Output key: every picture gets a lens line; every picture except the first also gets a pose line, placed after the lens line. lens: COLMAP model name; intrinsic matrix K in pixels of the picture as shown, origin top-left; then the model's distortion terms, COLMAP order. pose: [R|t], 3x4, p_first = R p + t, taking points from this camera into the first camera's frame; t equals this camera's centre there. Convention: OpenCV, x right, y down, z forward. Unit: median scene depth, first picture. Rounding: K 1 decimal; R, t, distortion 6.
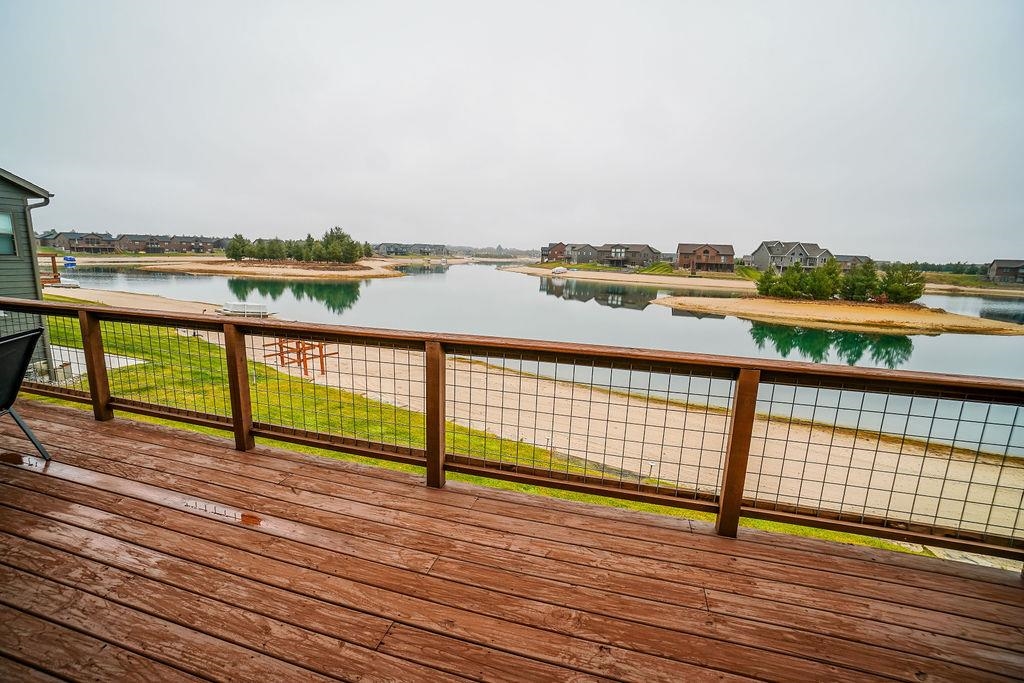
lens RADIAL K [[458.1, 0, 501.0], [0, 458.1, 336.0], [0, 0, 1]] dist [-0.051938, 0.015853]
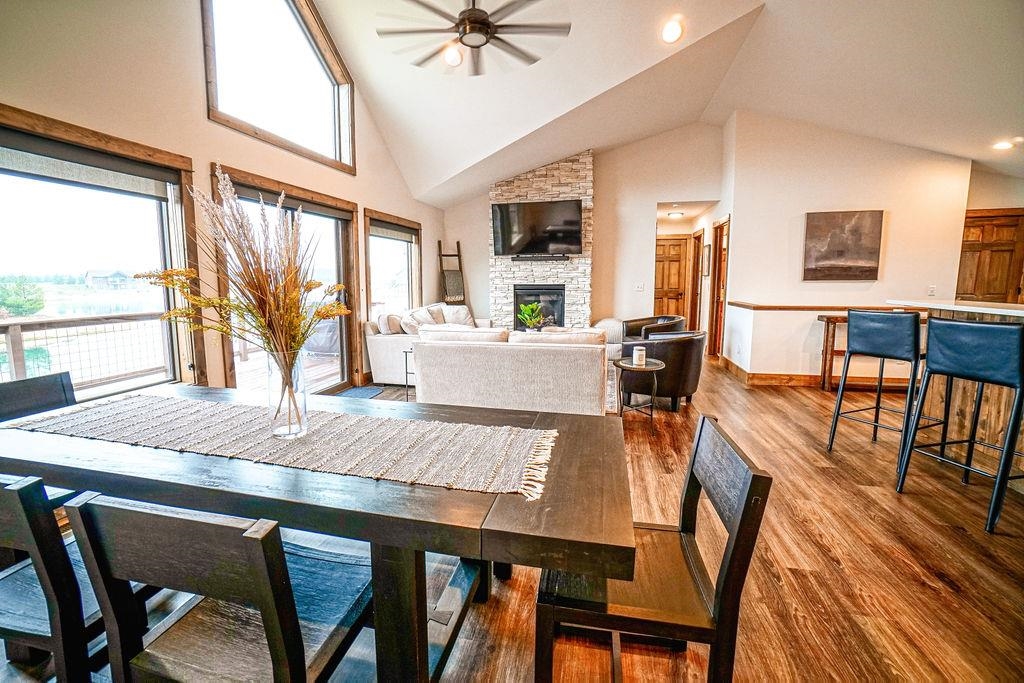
lens RADIAL K [[458.1, 0, 496.8], [0, 458.1, 331.9], [0, 0, 1]] dist [-0.051938, 0.015853]
pose [[-0.034943, -0.145160, 0.988791, -1.794629], [0.180161, 0.972271, 0.149101, 0.110962], [-0.983016, 0.183351, -0.007822, -0.740070]]
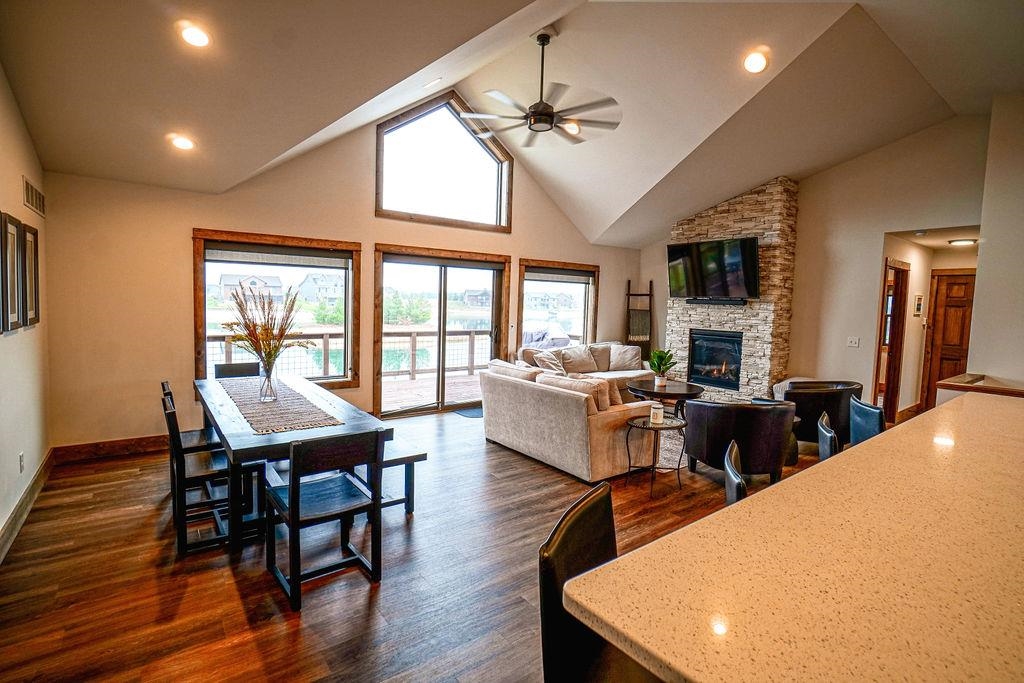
lens RADIAL K [[496.7, 0, 503.1], [0, 496.7, 333.6], [0, 0, 1]] dist [-0.029681, 0.001285]
pose [[0.612035, -0.067917, 0.787909, -1.870086], [0.130188, 0.991366, -0.015673, 0.196966], [-0.780041, 0.112168, 0.615592, -1.775978]]
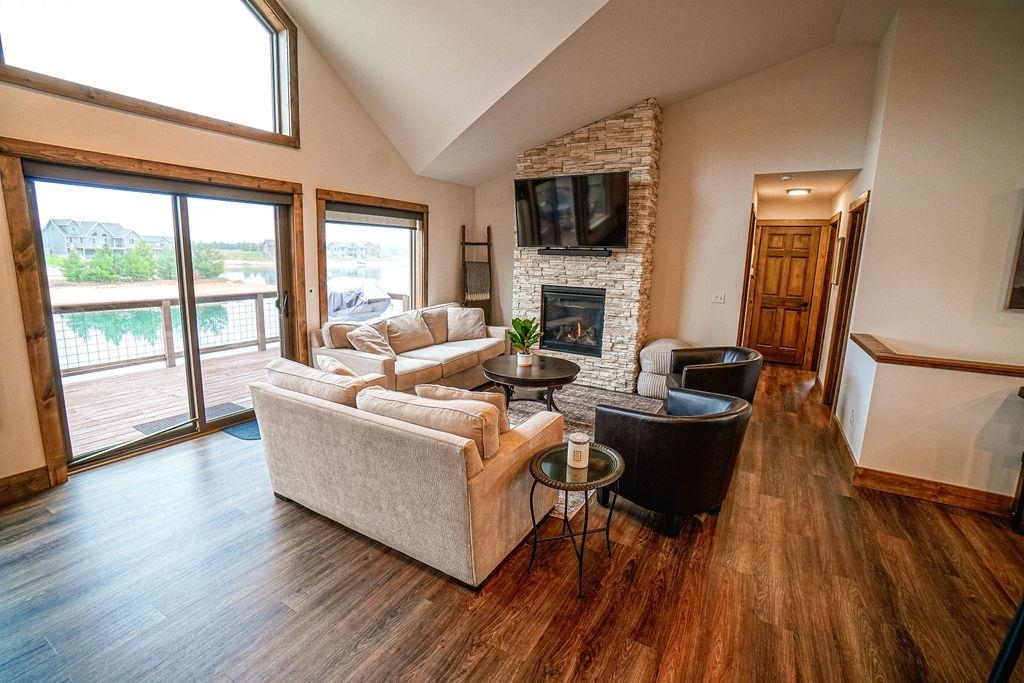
lens RADIAL K [[458.1, 0, 496.6], [0, 458.1, 334.0], [0, 0, 1]] dist [-0.051938, 0.015853]
pose [[0.269344, -0.189903, 0.944135, -1.164613], [0.153637, 0.976282, 0.152539, 0.128824], [-0.950710, 0.103968, 0.292132, -1.298115]]
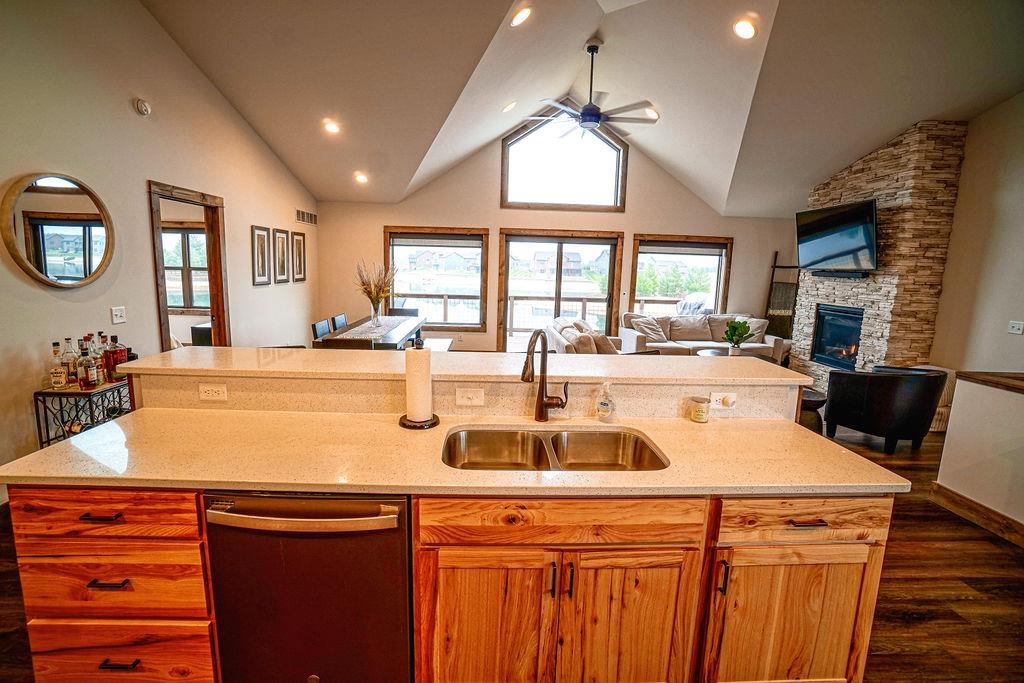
lens RADIAL K [[458.1, 0, 497.0], [0, 458.1, 332.4], [0, 0, 1]] dist [-0.051938, 0.015853]
pose [[0.959992, -0.046731, 0.276102, -1.287686], [0.052465, 0.998533, -0.013413, 0.351939], [-0.275070, 0.027362, 0.961035, -2.629792]]
